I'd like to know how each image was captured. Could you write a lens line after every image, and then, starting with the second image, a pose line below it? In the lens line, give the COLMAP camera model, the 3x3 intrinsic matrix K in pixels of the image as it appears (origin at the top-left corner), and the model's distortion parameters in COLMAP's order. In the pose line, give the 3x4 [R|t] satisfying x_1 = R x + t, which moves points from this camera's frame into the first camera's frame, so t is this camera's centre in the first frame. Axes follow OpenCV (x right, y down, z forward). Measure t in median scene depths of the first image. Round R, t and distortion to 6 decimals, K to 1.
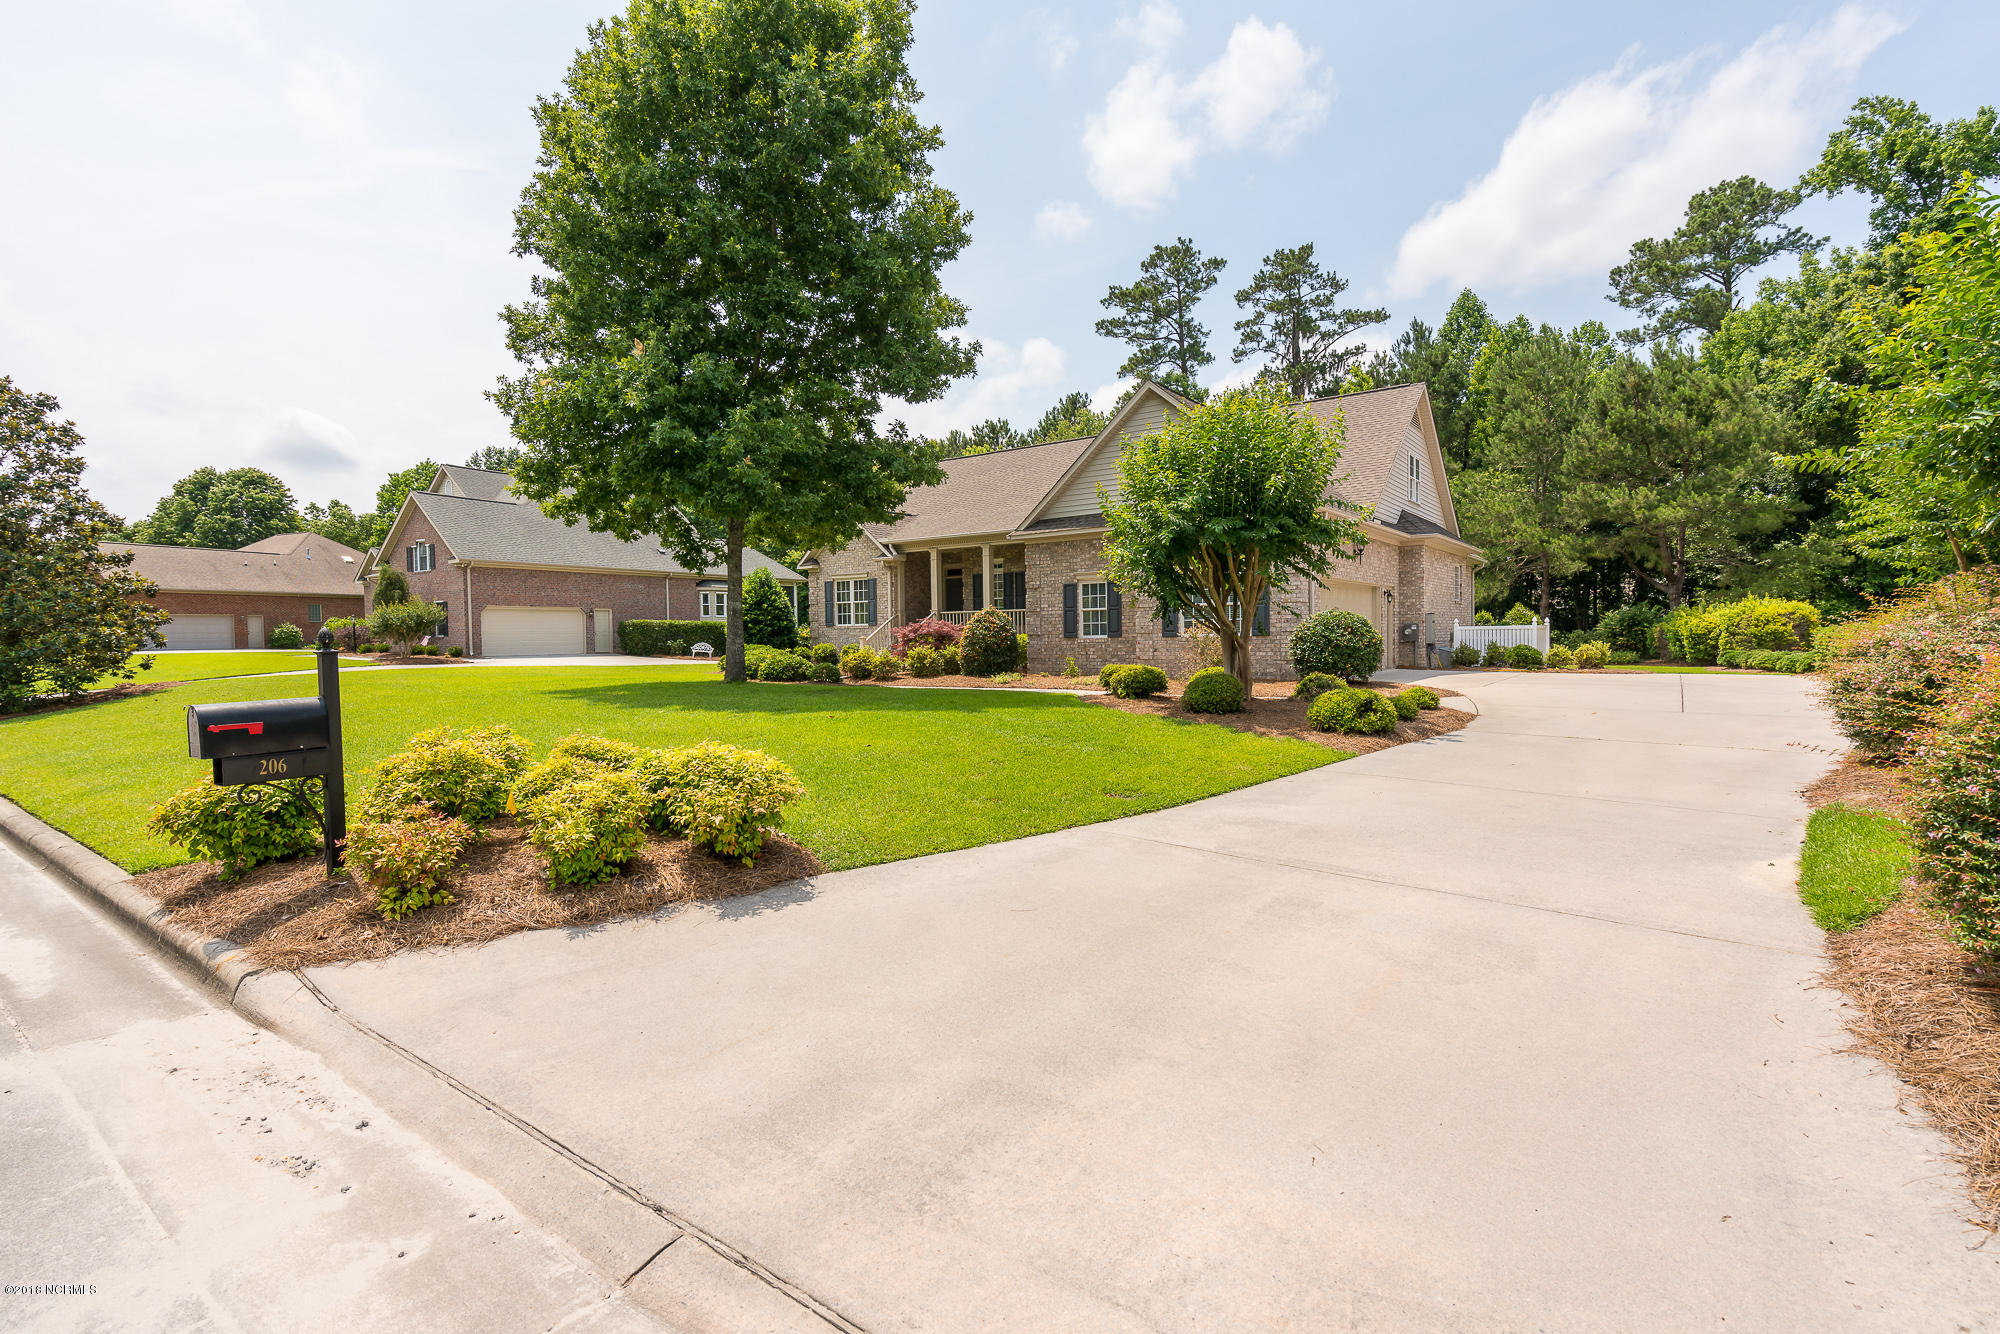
lens RADIAL K [[896.8, 0, 976.2], [0, 896.8, 703.6], [0, 0, 1]] dist [0.002722, 0.001344]
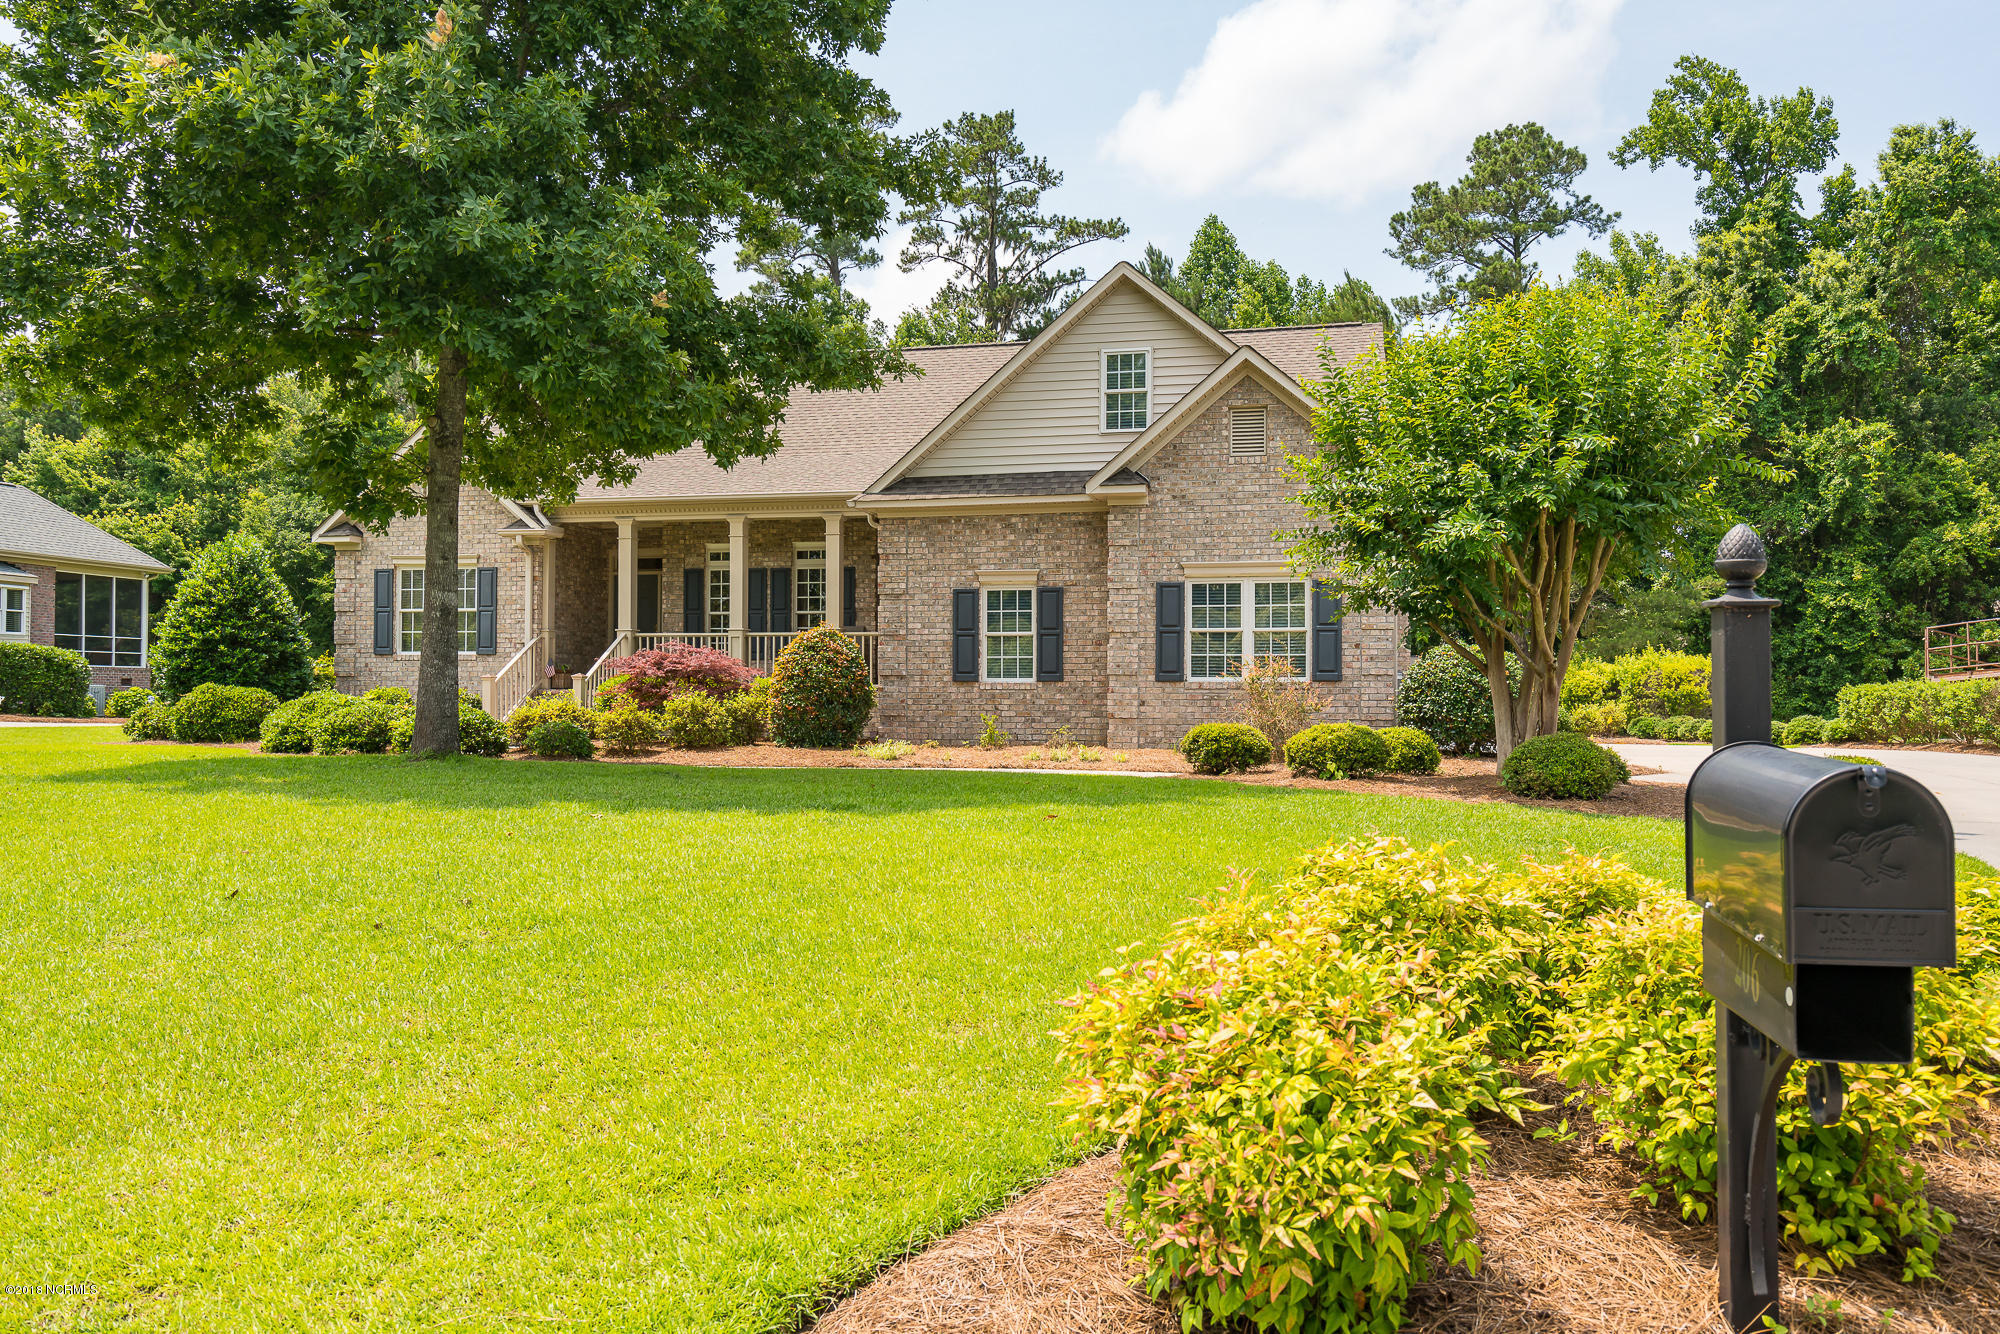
lens RADIAL K [[1458.5, 0, 970.0], [0, 1458.5, 701.8], [0, 0, 1]] dist [0.014566, 0.003844]
pose [[0.916074, 0.014156, 0.400758, -0.104258], [0.014498, 0.997554, -0.068379, 0.001474], [-0.400746, 0.068450, 0.913628, 0.054395]]
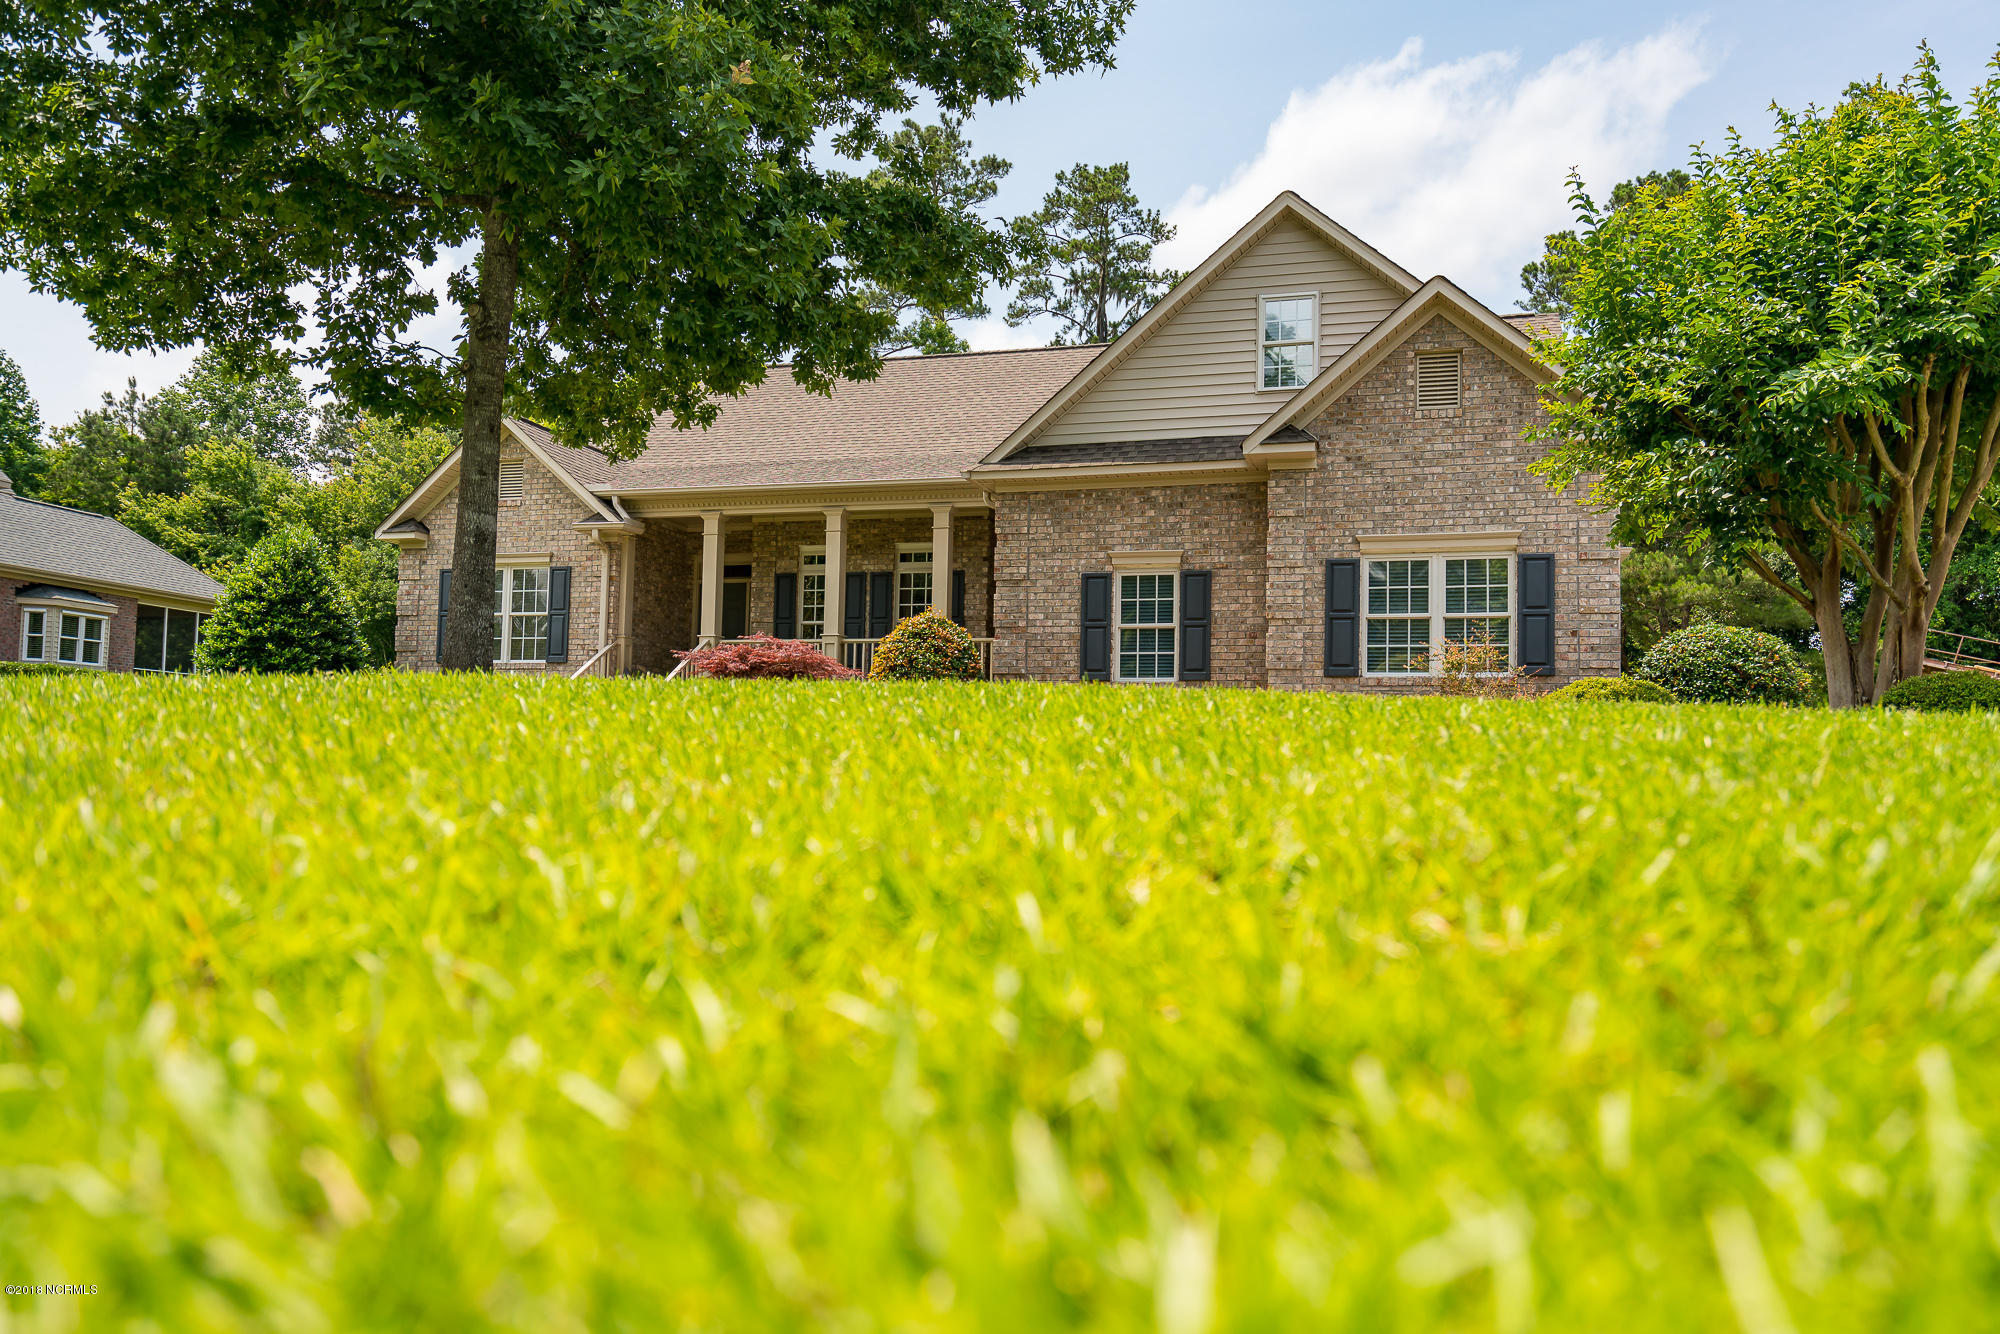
lens RADIAL K [[1465.4, 0, 975.1], [0, 1465.4, 718.6], [0, 0, 1]] dist [0.015596, 0.002742]
pose [[0.937996, 0.048381, 0.343252, -0.090817], [-0.008122, 0.993008, -0.117770, 0.016767], [-0.346550, 0.107680, 0.931831, 0.104319]]
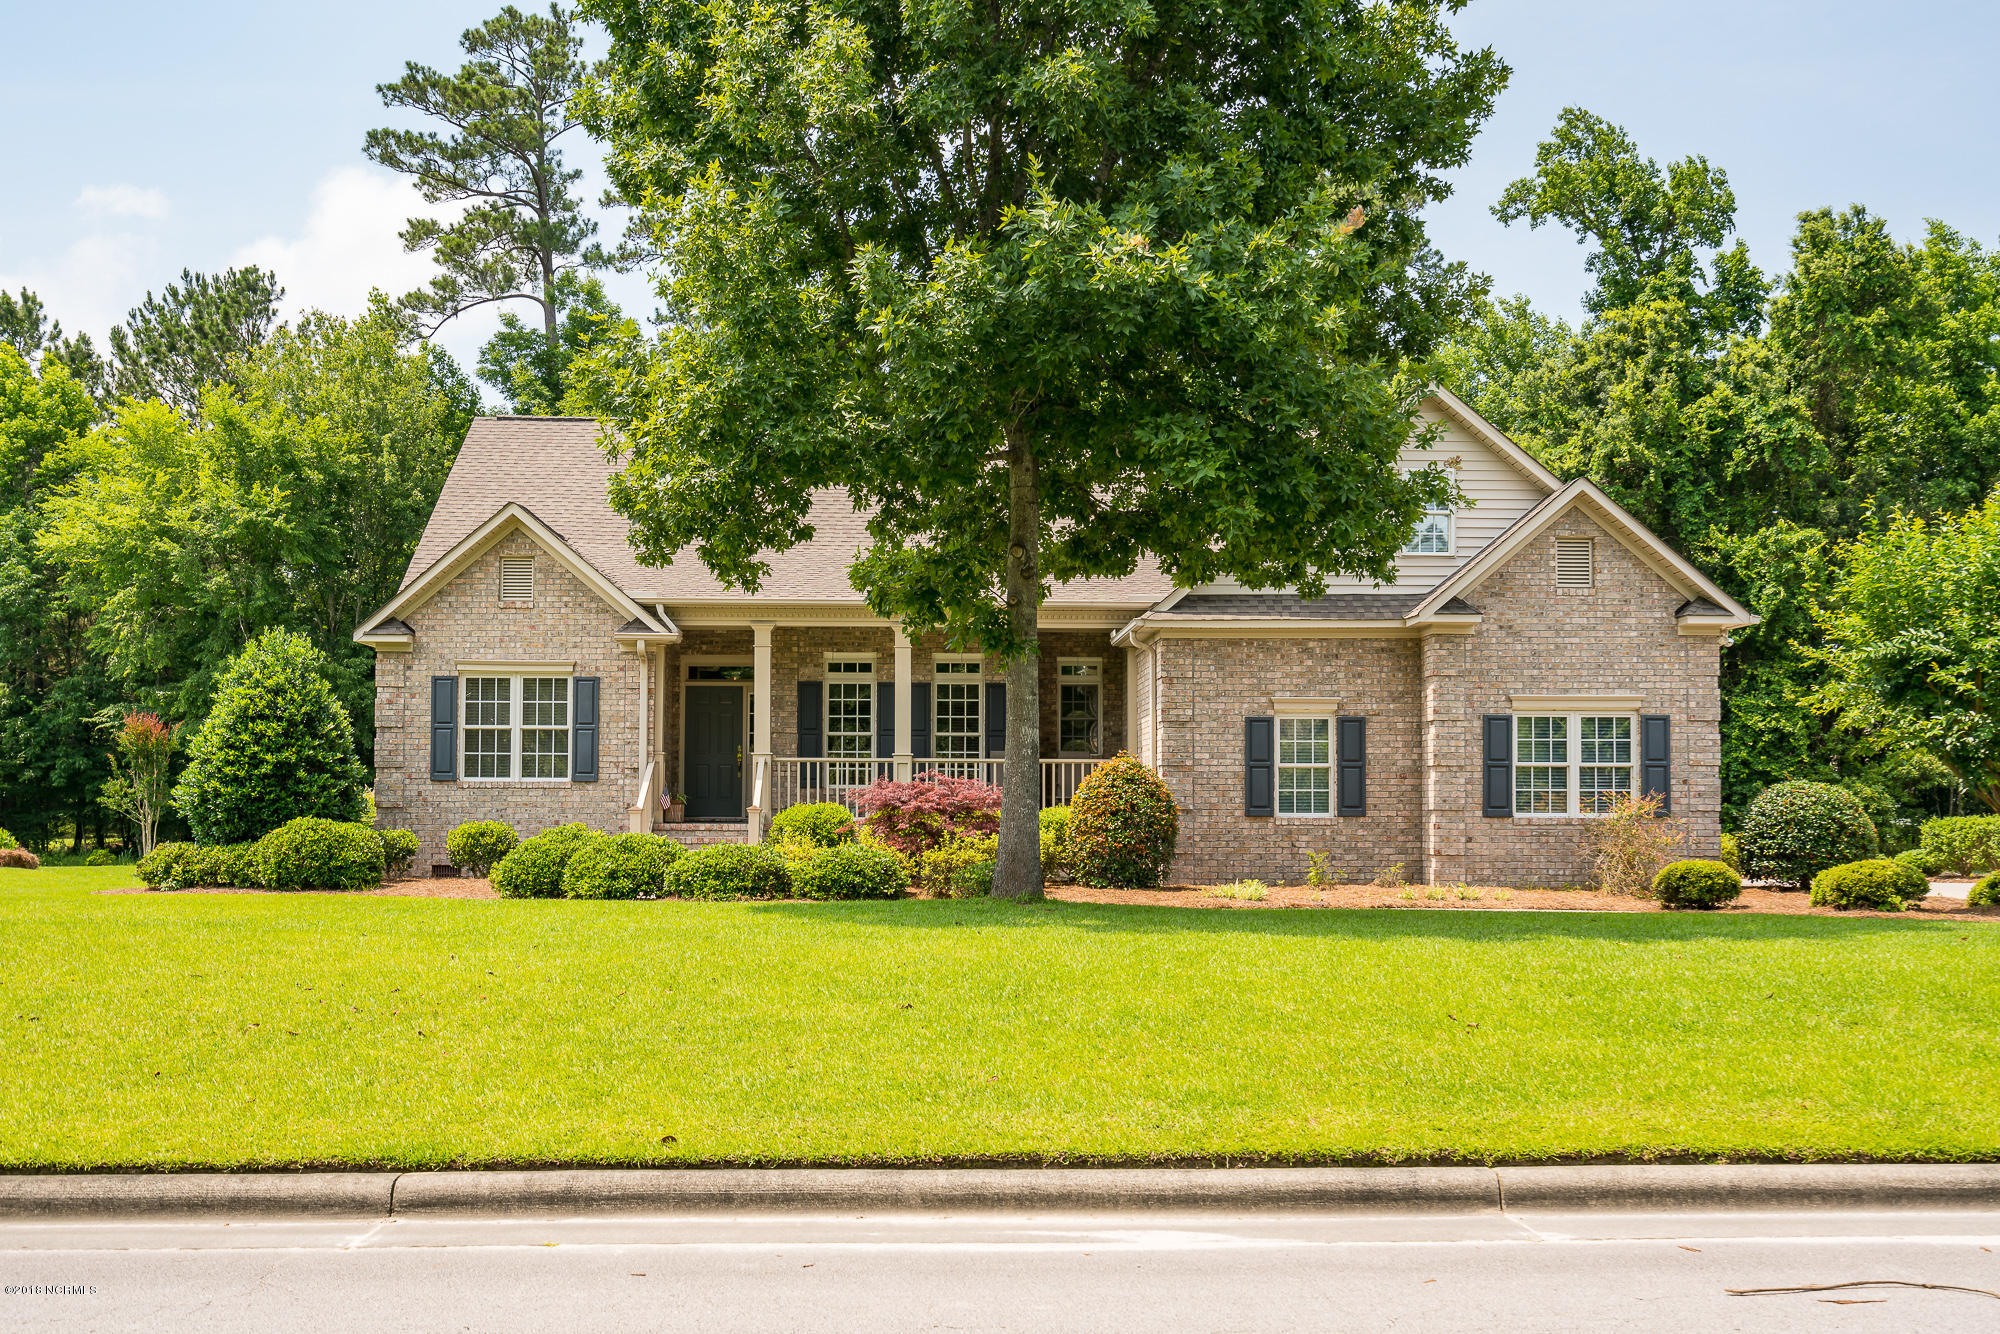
lens RADIAL K [[1999.4, 0, 927.8], [0, 1999.4, 769.1], [0, 0, 1]] dist [0.026840, 0.017233]
pose [[0.789292, 0.031767, 0.613196, -0.304553], [0.032588, 0.995086, -0.093497, 0.001436], [-0.613153, 0.093779, 0.784378, 0.069602]]
